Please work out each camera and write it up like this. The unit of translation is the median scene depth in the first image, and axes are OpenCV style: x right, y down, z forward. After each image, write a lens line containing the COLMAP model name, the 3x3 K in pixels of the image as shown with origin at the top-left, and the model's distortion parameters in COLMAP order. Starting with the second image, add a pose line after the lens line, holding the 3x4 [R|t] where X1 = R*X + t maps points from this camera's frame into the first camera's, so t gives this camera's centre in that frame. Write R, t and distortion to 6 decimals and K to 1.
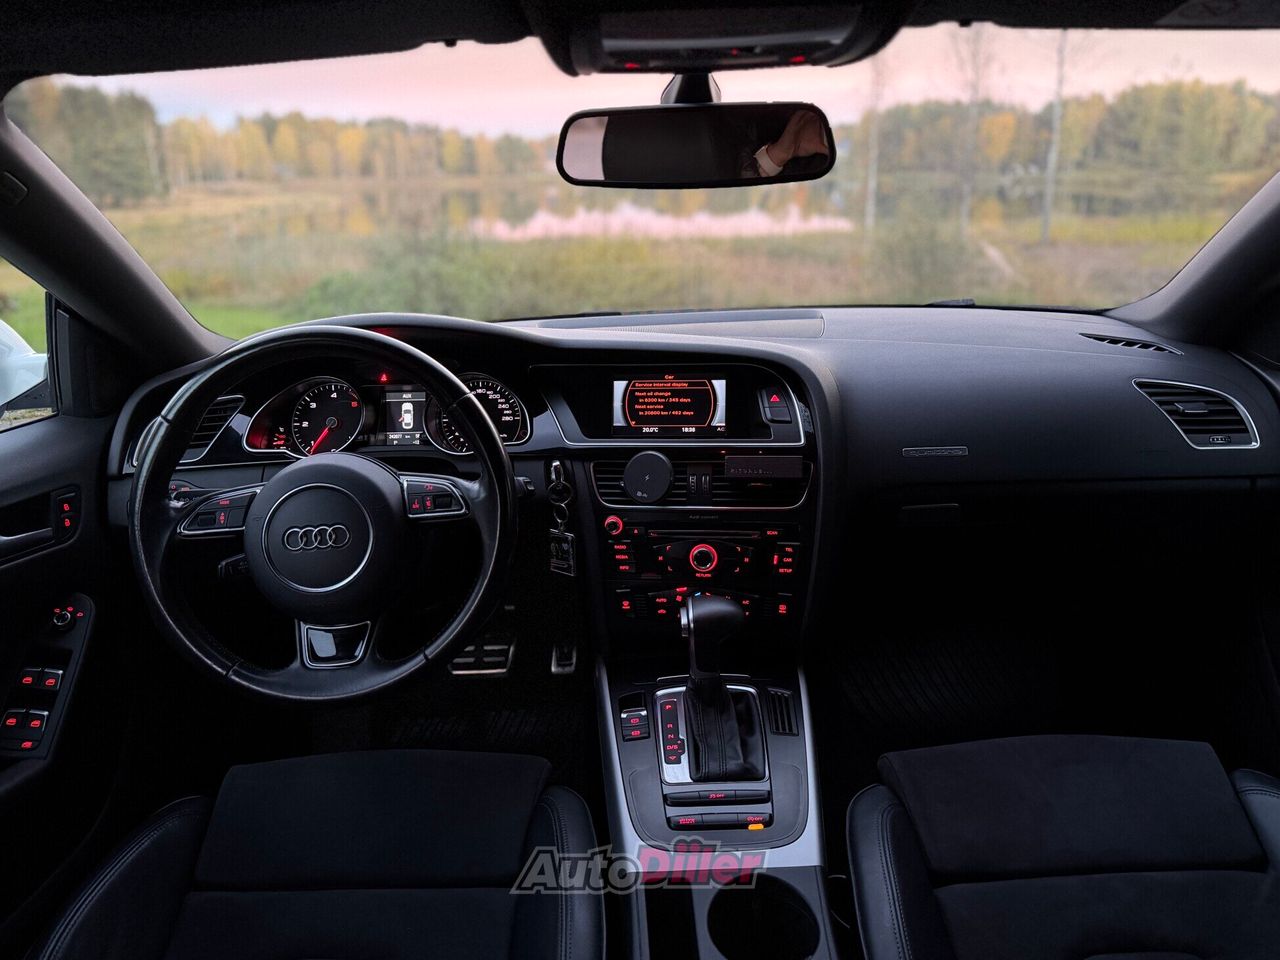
lens RADIAL K [[877.0, 0, 639.6], [0, 877.0, 481.6], [0, 0, 1]] dist [0.119333, -0.230240]
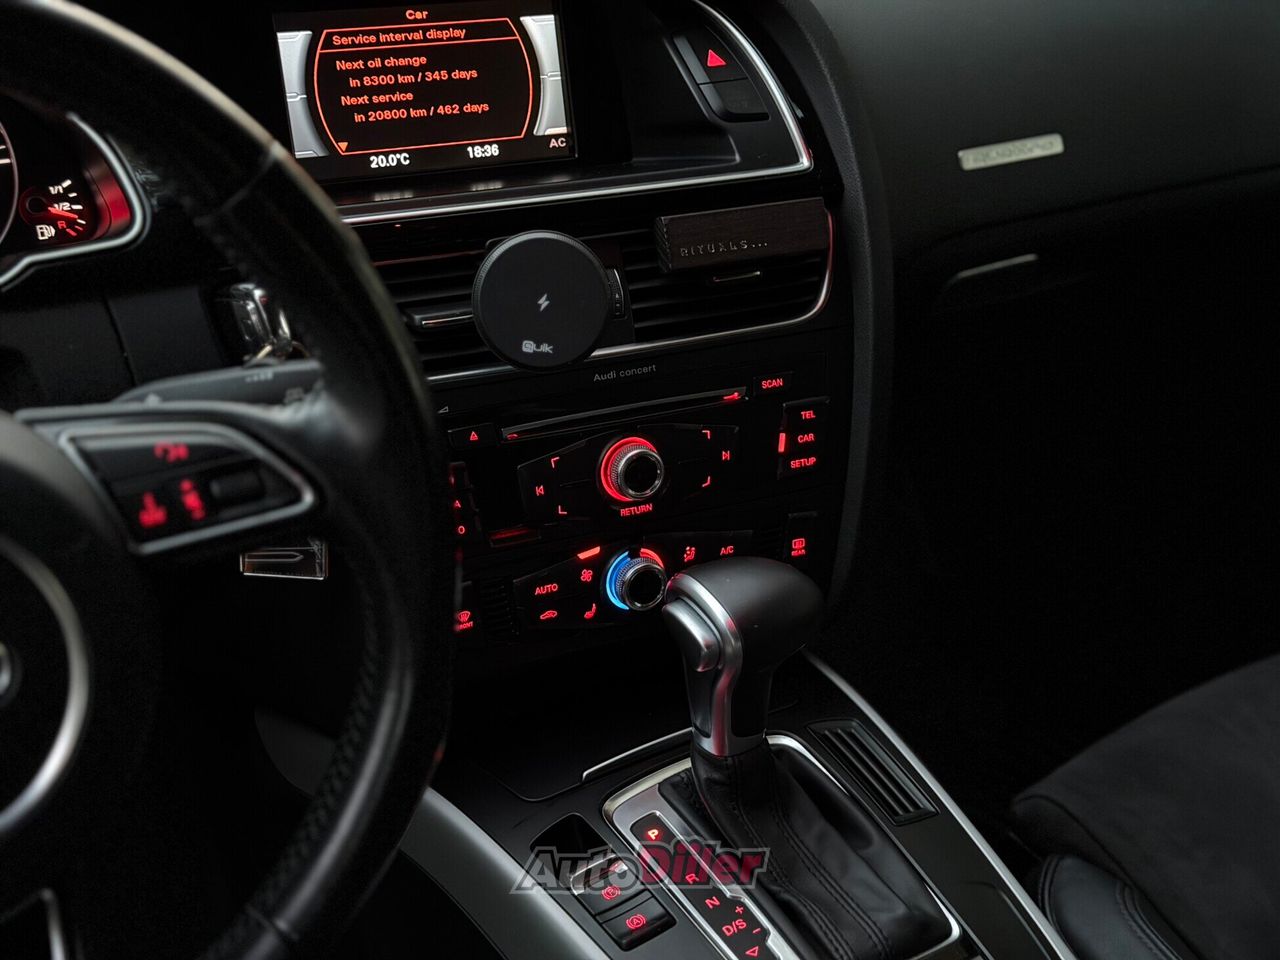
lens RADIAL K [[1793.6, 0, 646.4], [0, 1793.6, 485.0], [0, 0, 1]] dist [0.163326, -0.295684]
pose [[0.827904, -0.199002, 0.524379, -0.364675], [0.095178, 0.971227, 0.218310, -0.089851], [-0.552735, -0.130830, 0.823023, 0.292487]]
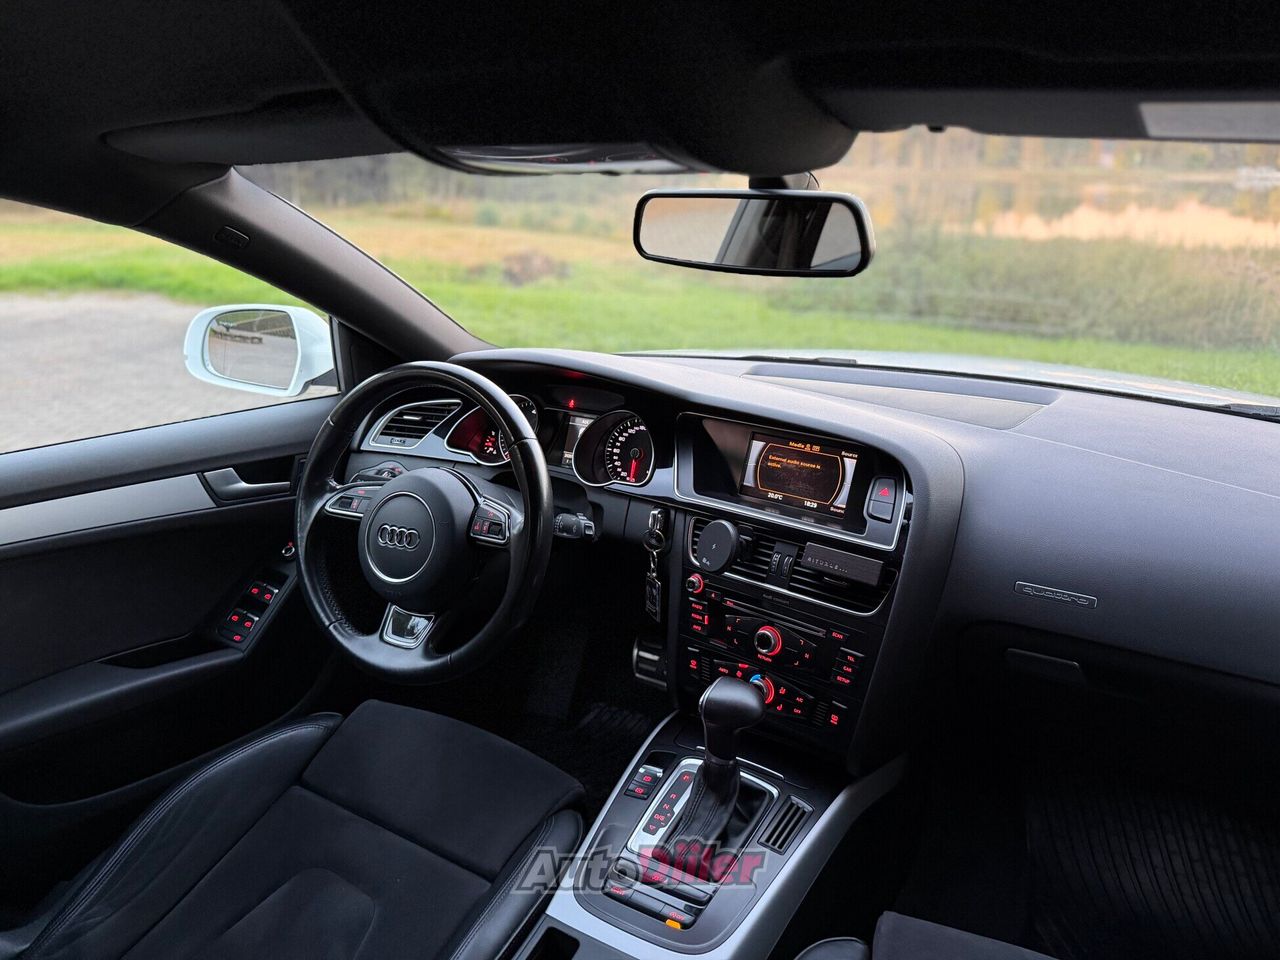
lens RADIAL K [[877.0, 0, 639.6], [0, 877.0, 481.6], [0, 0, 1]] dist [0.119333, -0.230240]
pose [[0.854798, 0.192466, -0.481951, 0.378909], [-0.188054, 0.980445, 0.058003, -0.111490], [0.483690, 0.041052, 0.874276, 0.082281]]
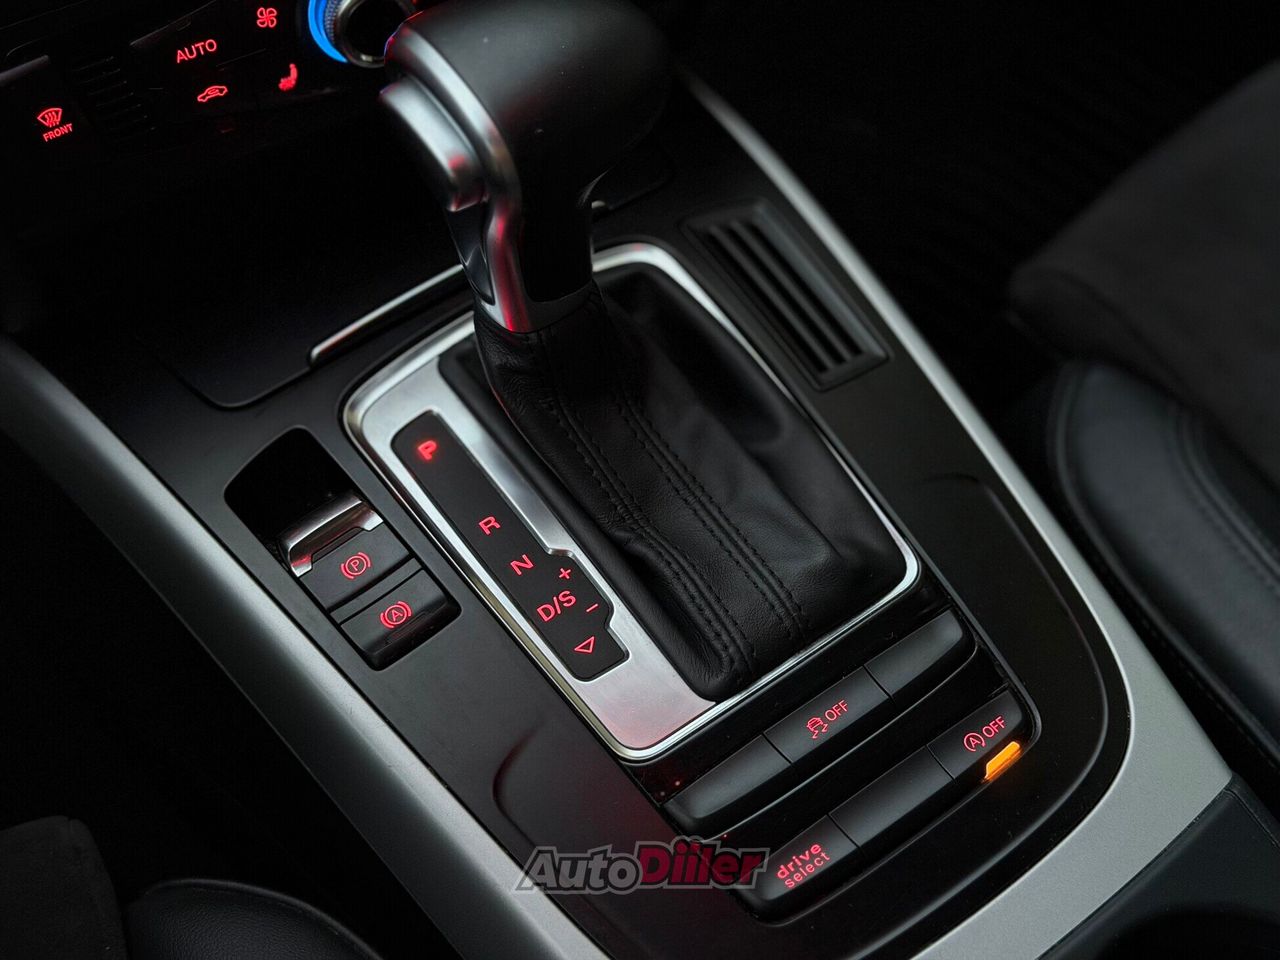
lens RADIAL K [[1793.6, 0, 646.4], [0, 1793.6, 485.0], [0, 0, 1]] dist [0.163326, -0.295684]
pose [[0.807925, -0.460779, 0.367341, -0.109075], [0.173589, 0.781803, 0.598875, -0.043126], [-0.563137, -0.420079, 0.711625, 0.540259]]
